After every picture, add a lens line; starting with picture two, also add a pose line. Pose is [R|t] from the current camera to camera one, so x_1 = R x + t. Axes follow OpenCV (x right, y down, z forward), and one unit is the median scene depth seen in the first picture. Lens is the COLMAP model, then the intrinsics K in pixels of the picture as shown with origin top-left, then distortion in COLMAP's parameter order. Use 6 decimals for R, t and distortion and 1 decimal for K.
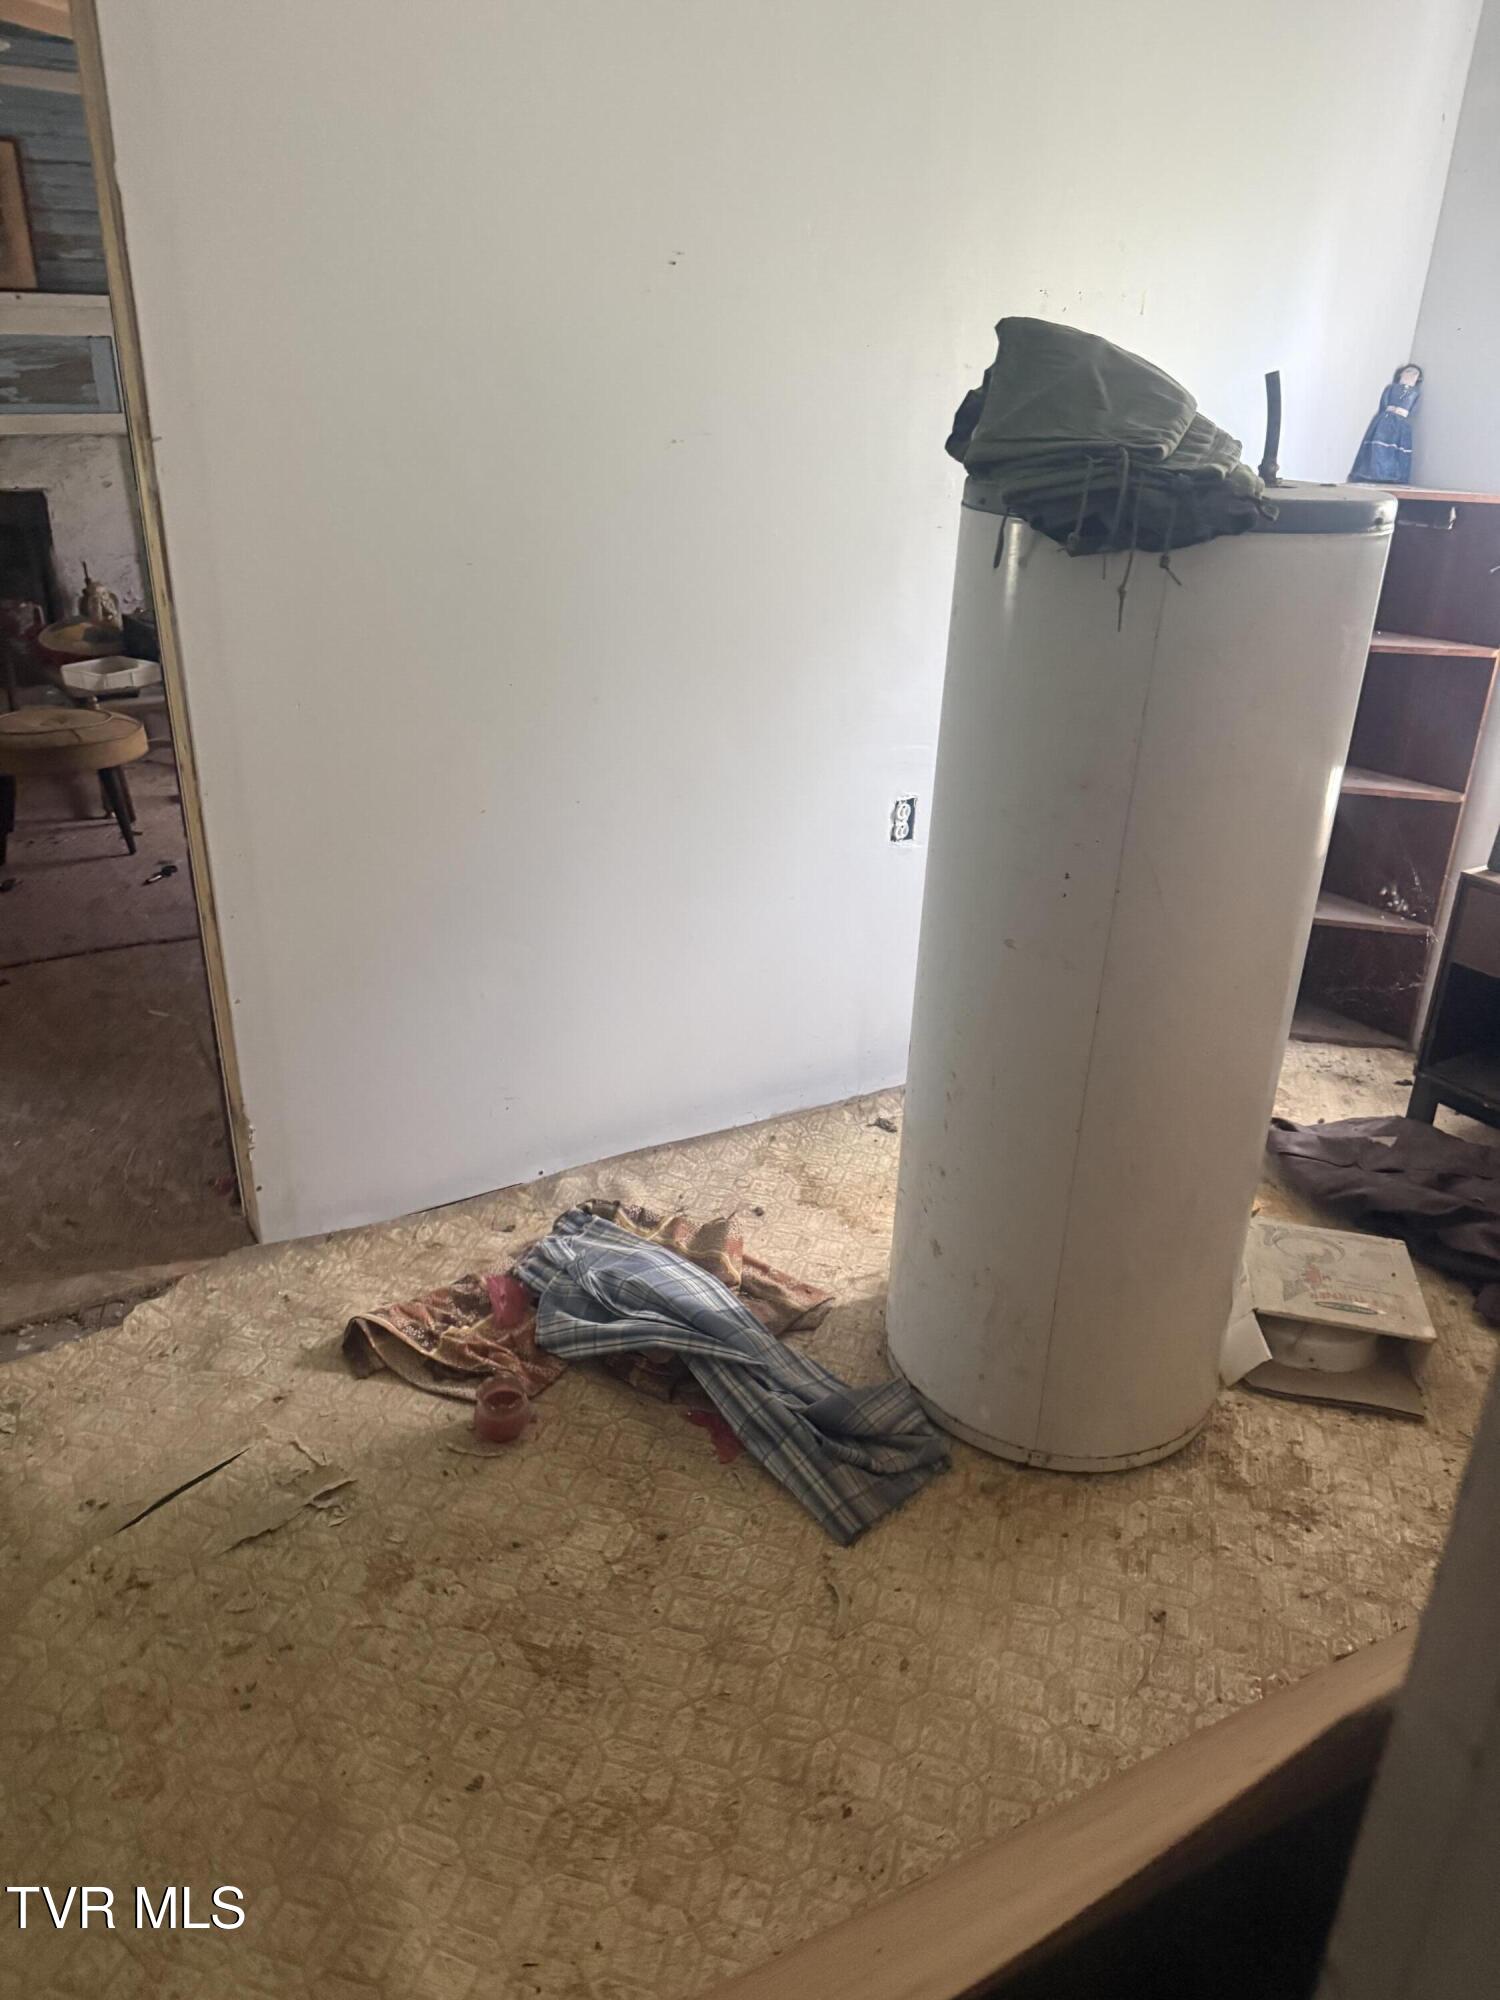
lens RADIAL K [[1441.3, 0, 750.0], [0, 1441.3, 1000.0], [0, 0, 1]] dist [0.033123, -0.032508]
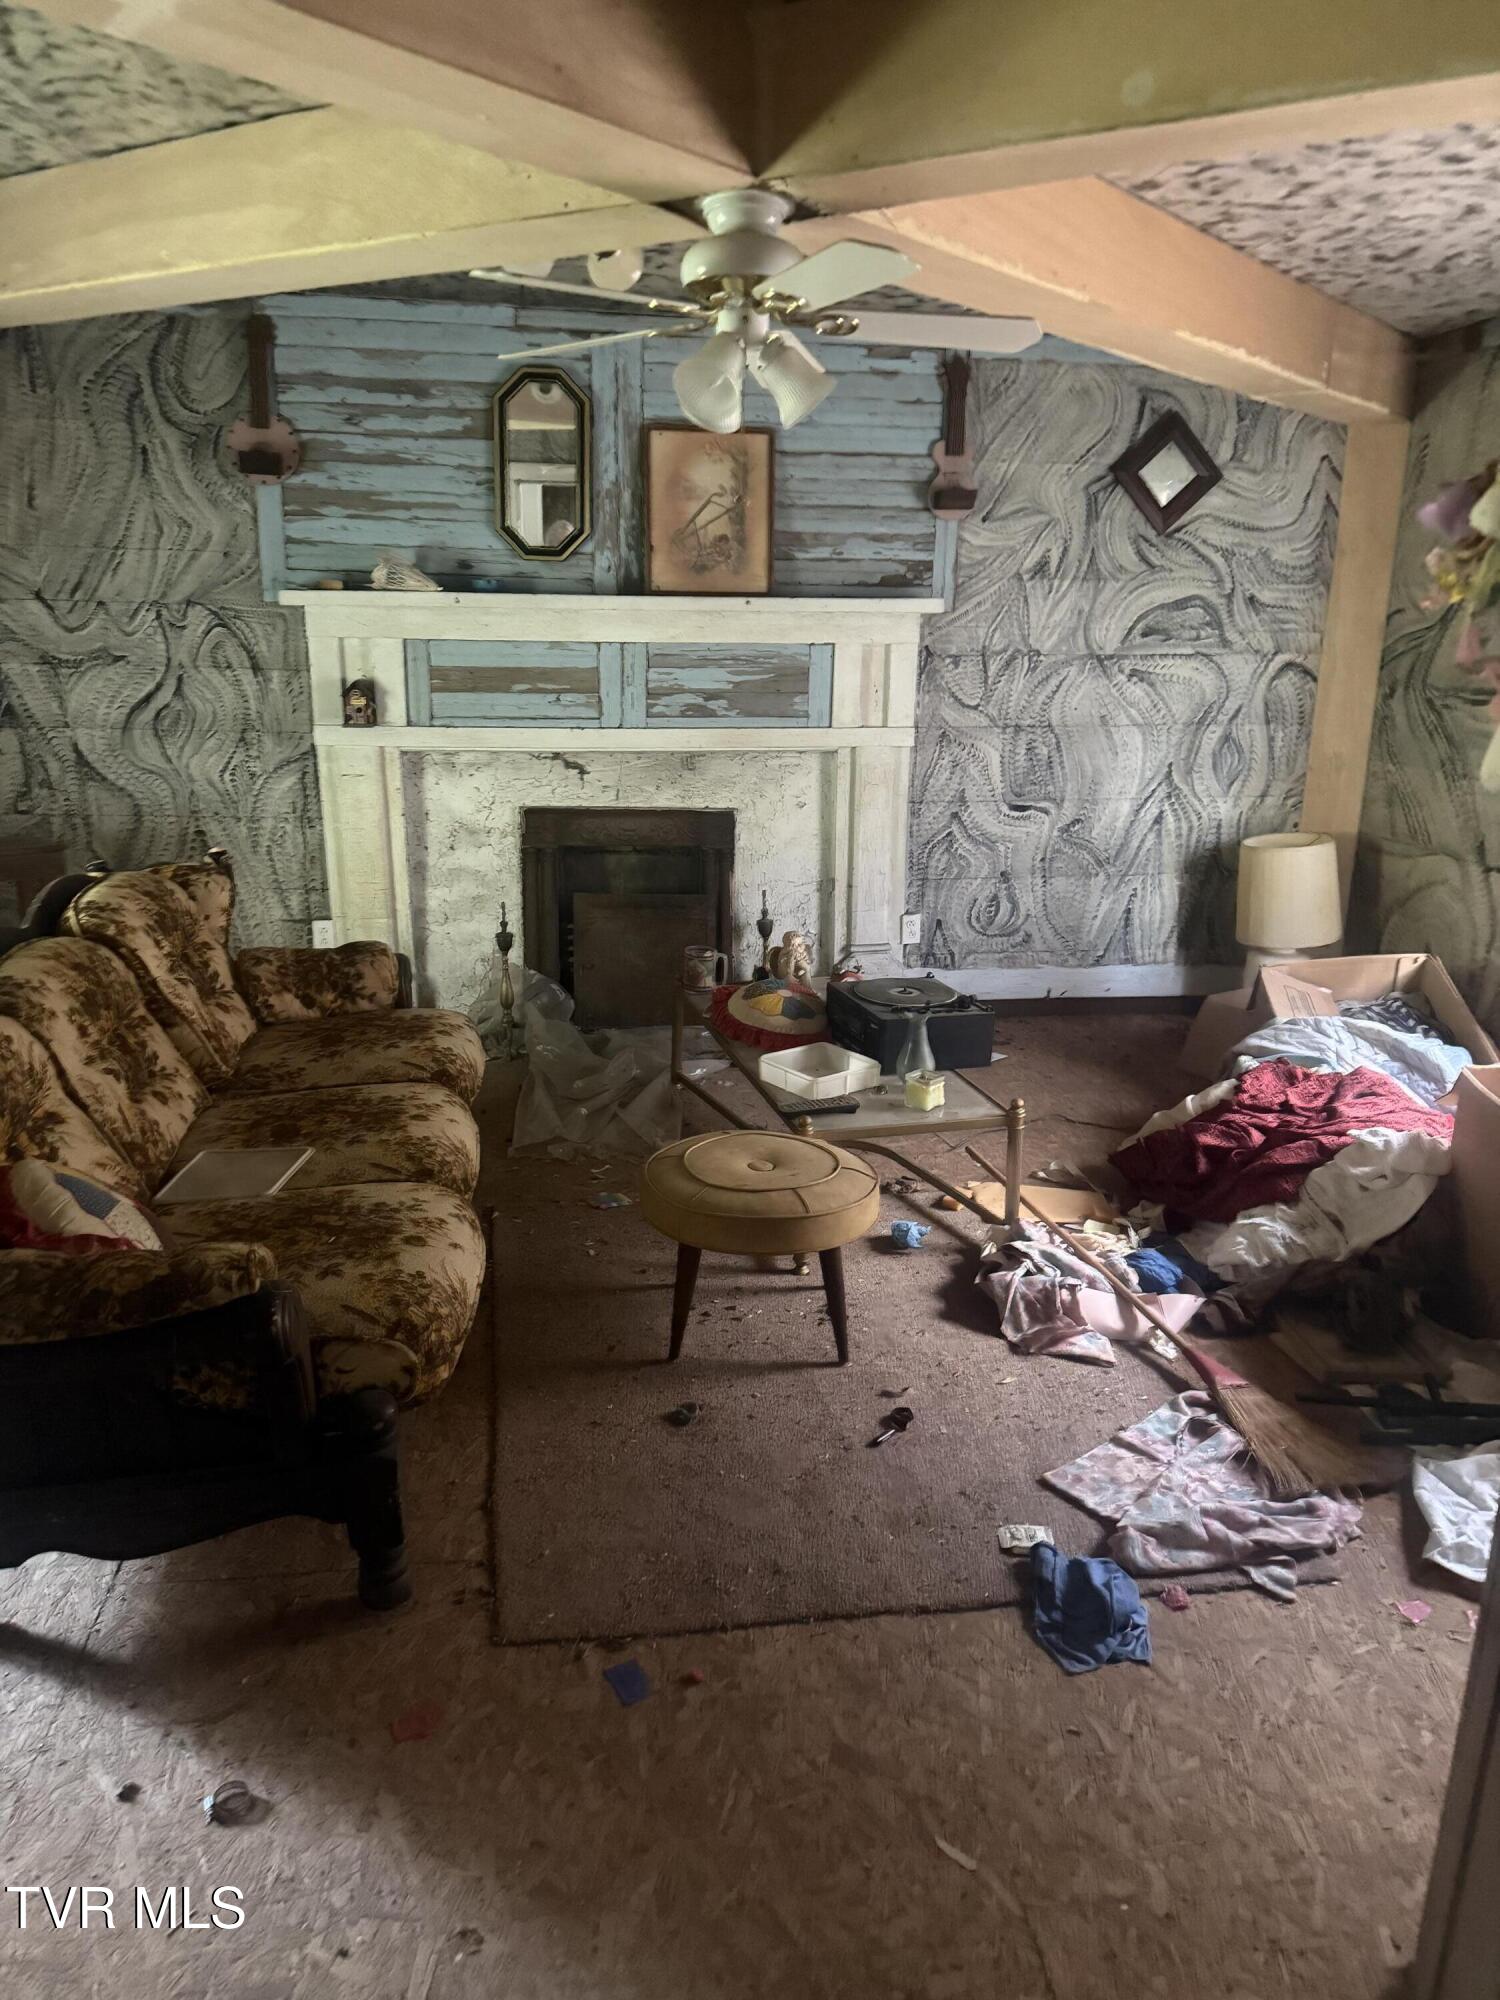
lens RADIAL K [[1411.2, 0, 735.0], [0, 1411.2, 1001.2], [0, 0, 1]] dist [0.195190, -0.387390]
pose [[0.934267, 0.087780, -0.345601, -0.190593], [-0.141101, 0.981123, -0.132242, -0.131916], [0.327469, 0.172314, 0.929017, 0.236931]]
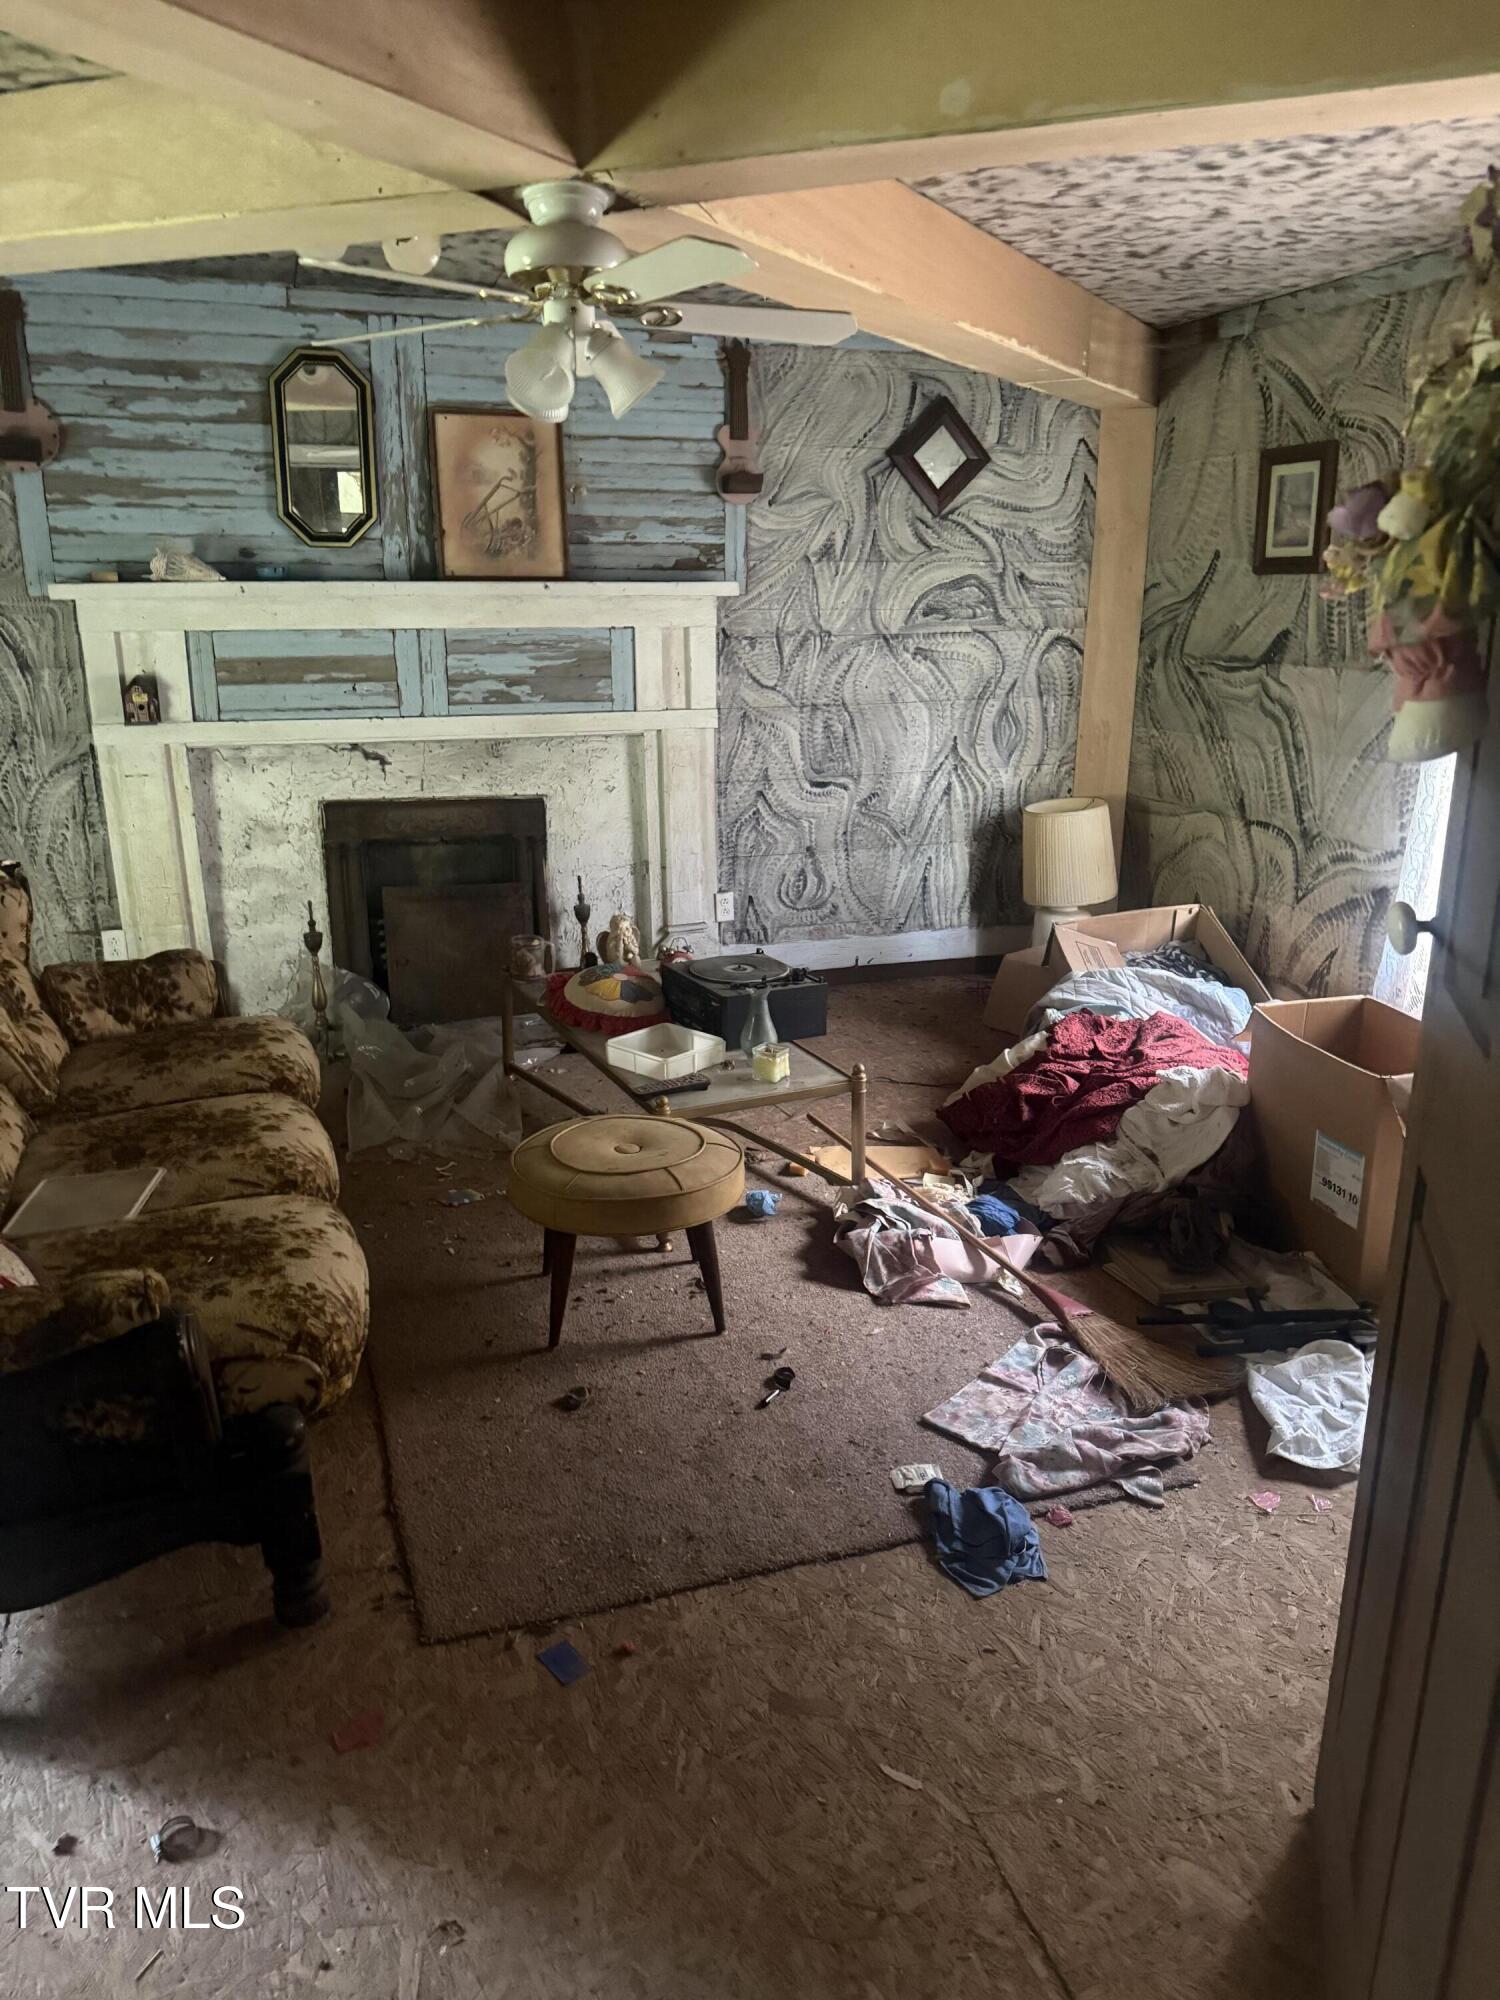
lens RADIAL K [[1411.2, 0, 735.0], [0, 1411.2, 1001.2], [0, 0, 1]] dist [0.195190, -0.387390]
pose [[0.980967, 0.030246, -0.191803, -0.218462], [-0.056795, 0.989289, -0.134469, -0.128107], [0.185681, 0.142804, 0.972178, 0.219889]]
